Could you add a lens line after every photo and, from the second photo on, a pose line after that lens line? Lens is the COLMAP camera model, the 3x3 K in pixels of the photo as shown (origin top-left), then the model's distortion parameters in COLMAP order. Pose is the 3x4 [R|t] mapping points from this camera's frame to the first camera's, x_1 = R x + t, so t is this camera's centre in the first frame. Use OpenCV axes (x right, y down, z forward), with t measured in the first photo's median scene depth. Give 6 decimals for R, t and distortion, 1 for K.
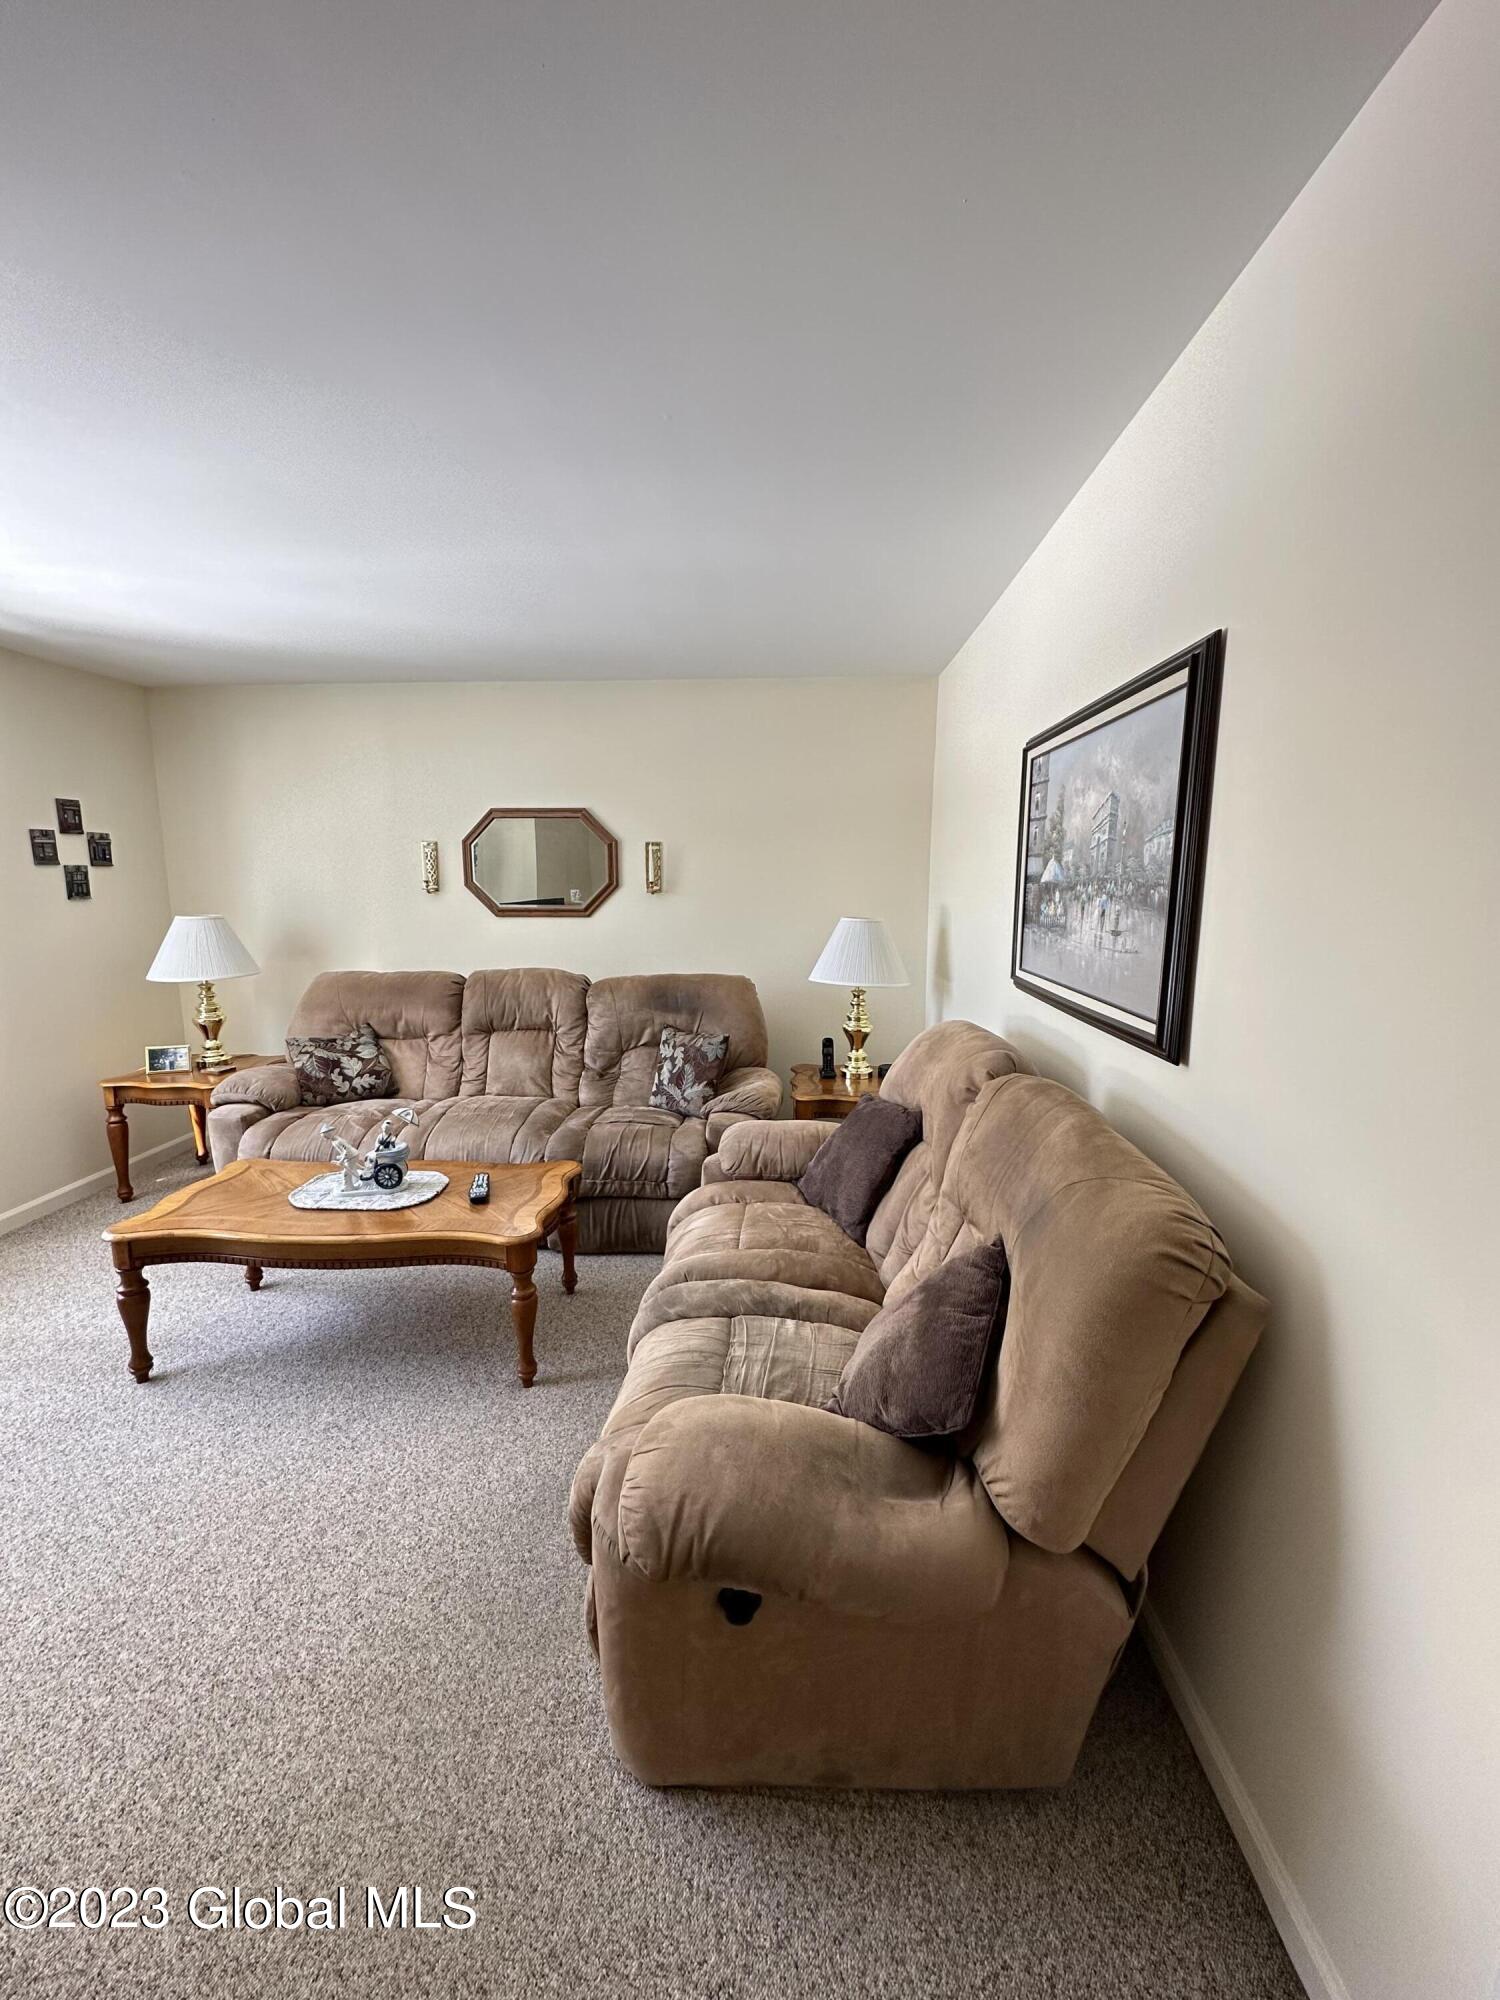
lens RADIAL K [[788.3, 0, 741.3], [0, 788.3, 1001.1], [0, 0, 1]] dist [0.000015, 0.000091]
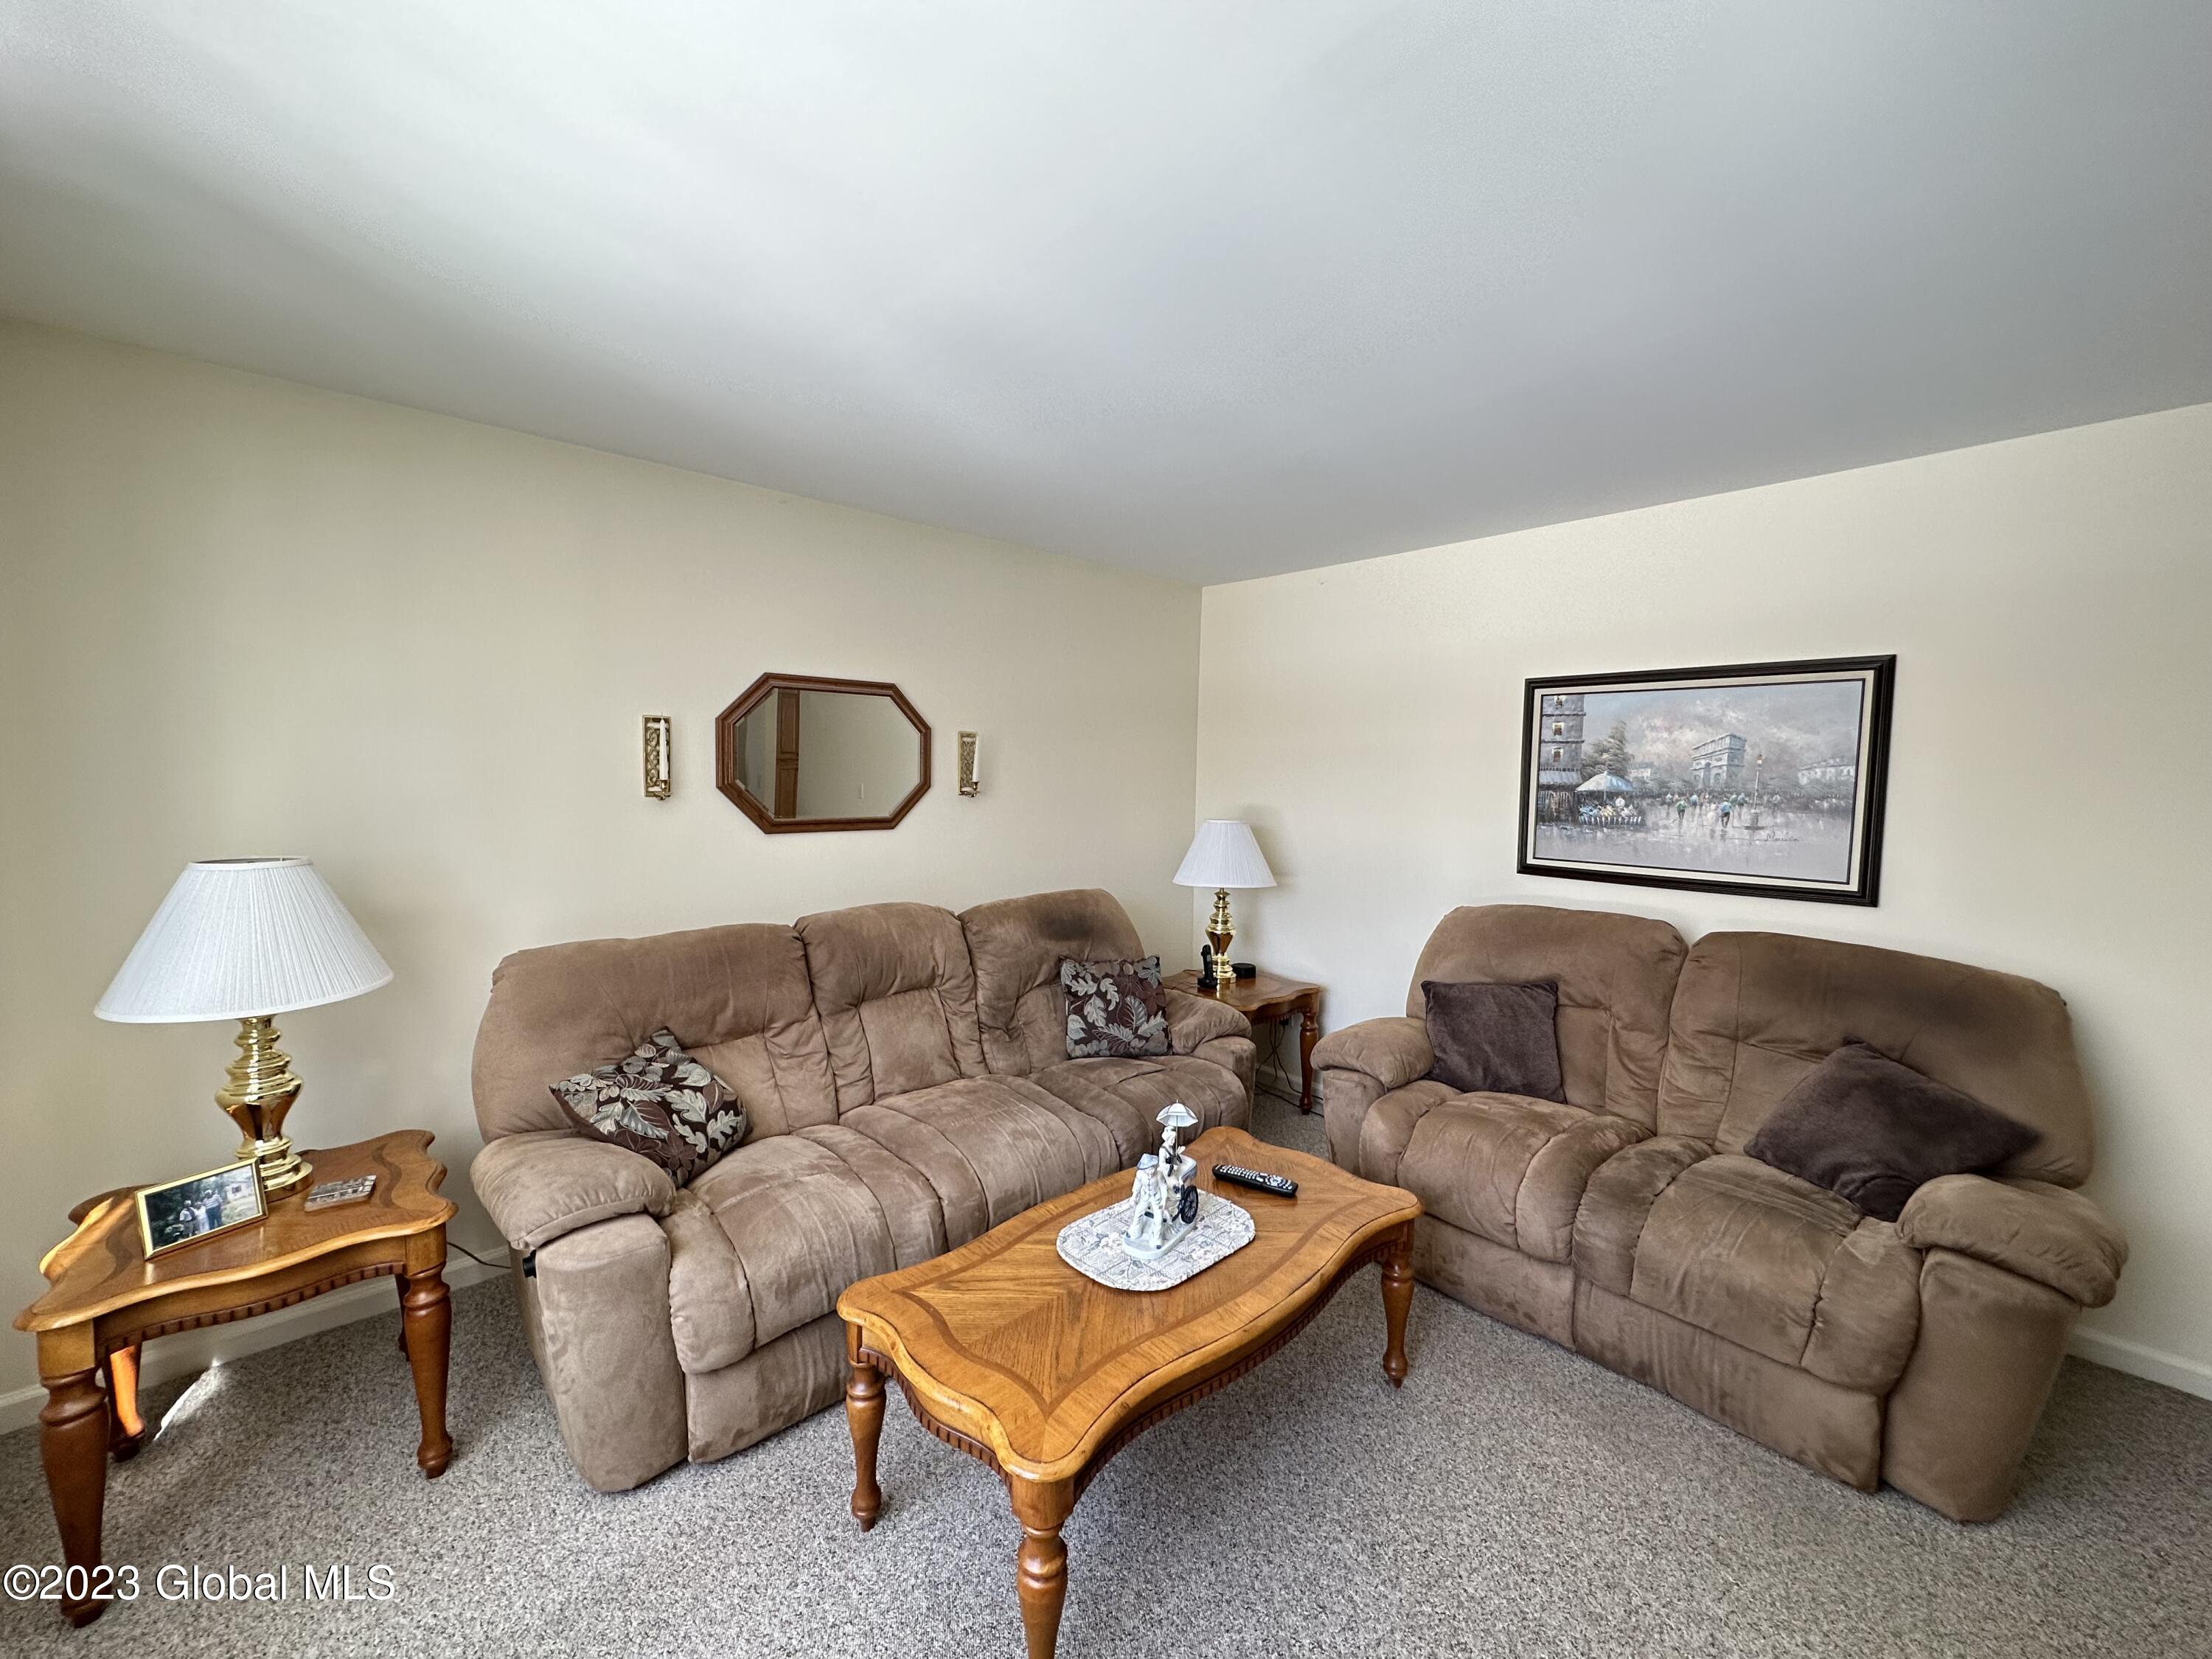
lens RADIAL K [[881.3, 0, 1106.0], [0, 881.3, 829.5], [0, 0, 1]] dist [-0.000175, -0.000009]
pose [[0.706073, -0.041469, 0.706924, -0.708652], [0.095833, 0.994696, -0.037368, -0.062574], [-0.701624, 0.094131, 0.706302, 0.306723]]
